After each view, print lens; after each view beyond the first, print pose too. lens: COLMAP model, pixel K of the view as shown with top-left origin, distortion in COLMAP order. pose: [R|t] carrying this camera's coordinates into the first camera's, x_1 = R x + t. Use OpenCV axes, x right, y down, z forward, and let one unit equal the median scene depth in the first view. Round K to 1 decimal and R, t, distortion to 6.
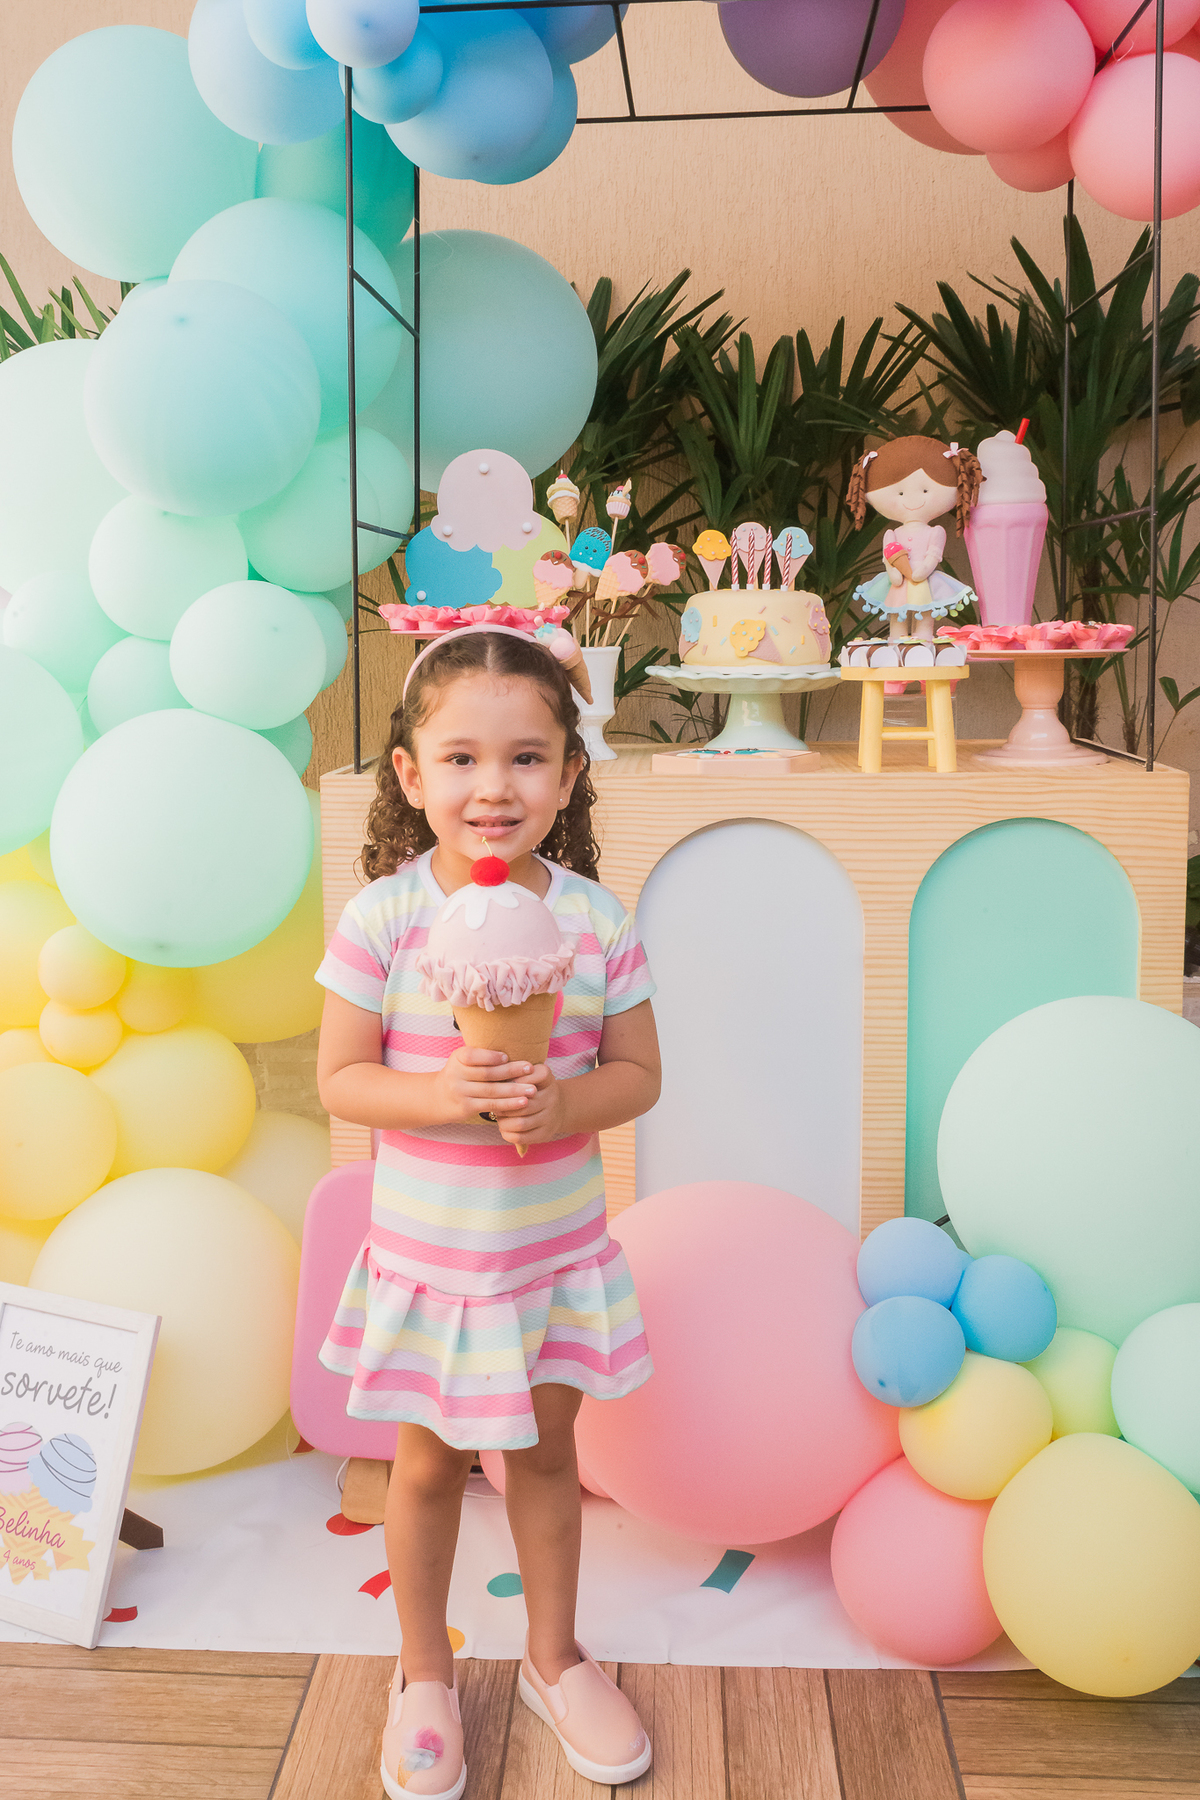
lens RADIAL K [[1640.3, 0, 542.8], [0, 1640.3, 775.9], [0, 0, 1]] dist [-0.117463, 0.107724]
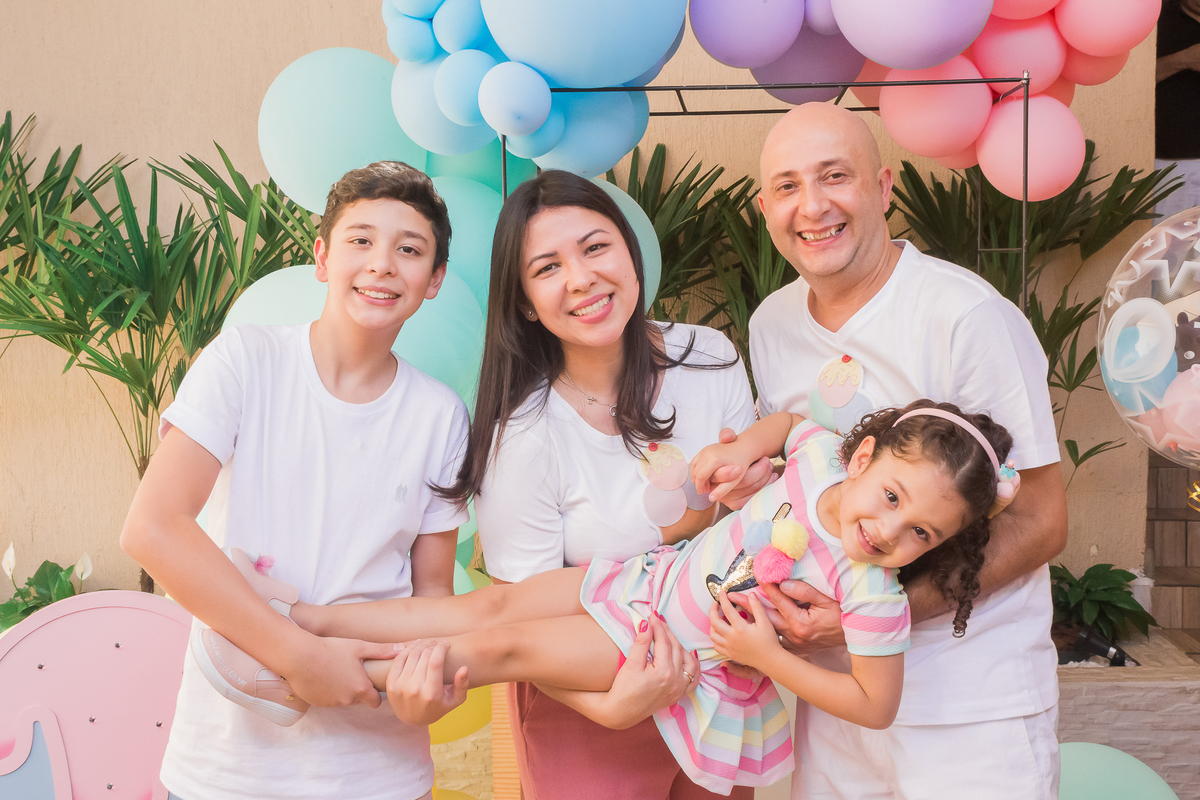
lens RADIAL K [[1415.9, 0, 650.3], [0, 1415.9, 374.7], [0, 0, 1]] dist [0.002415, 0.018603]
pose [[0.999176, -0.006958, 0.039980, -0.031290], [0.007455, 0.999897, -0.012287, -0.156744], [-0.039890, 0.012574, 0.999125, -0.297836]]
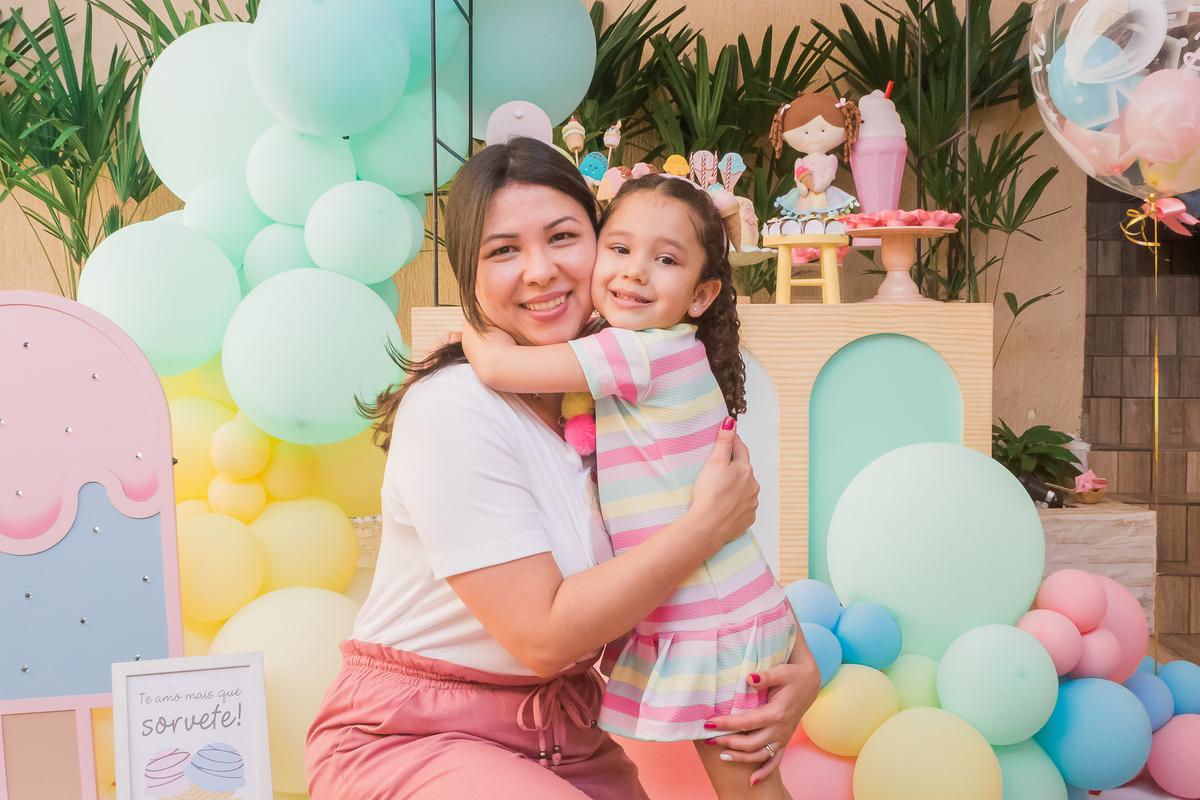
lens RADIAL K [[1378.5, 0, 604.2], [0, 1378.5, 430.2], [0, 0, 1]] dist [-0.133021, 0.143831]
pose [[0.998876, 0.000023, 0.047397, -0.018177], [0.000843, 0.999833, -0.018248, 0.115112], [-0.047389, 0.018267, 0.998709, -0.206861]]
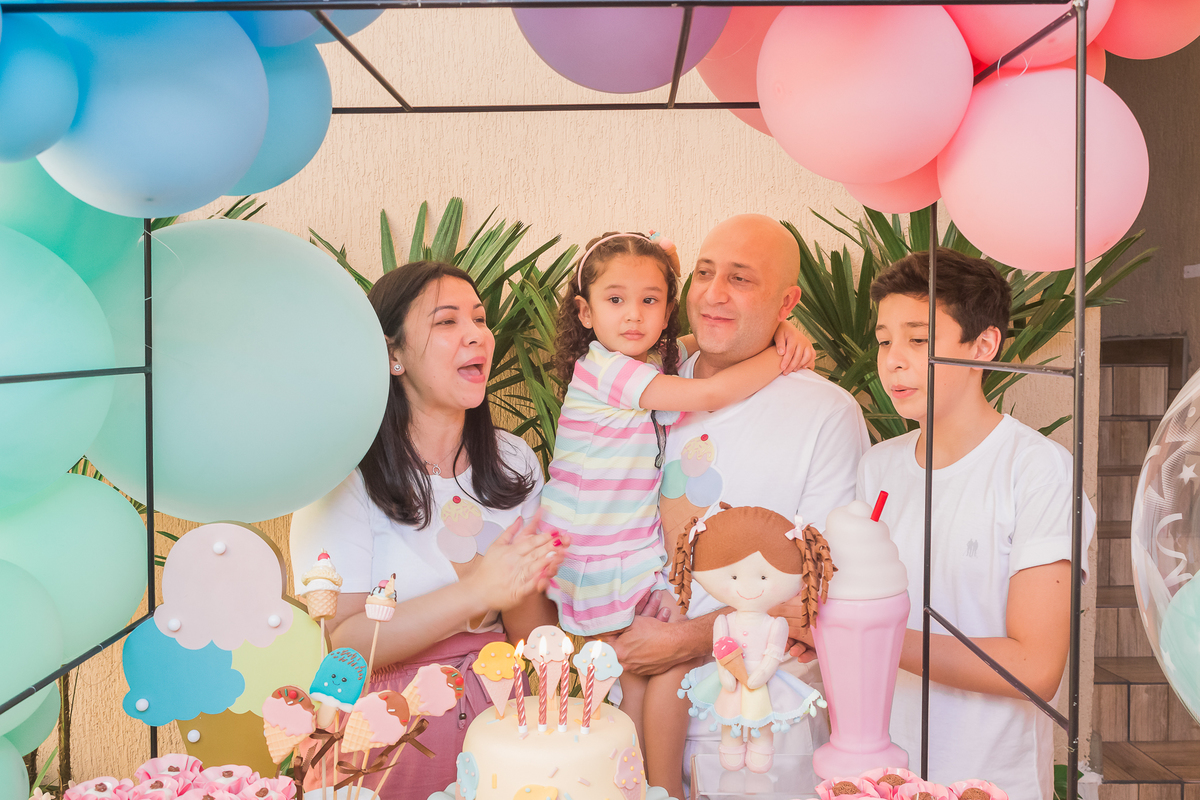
lens RADIAL K [[1201.0, 0, 626.9], [0, 1201.0, 386.4], [0, 0, 1]] dist [-0.065767, 0.001879]
pose [[0.994456, -0.001411, 0.105148, 0.104083], [0.006614, 0.998769, -0.049153, -0.243325], [-0.104949, 0.049576, 0.993241, 0.405077]]
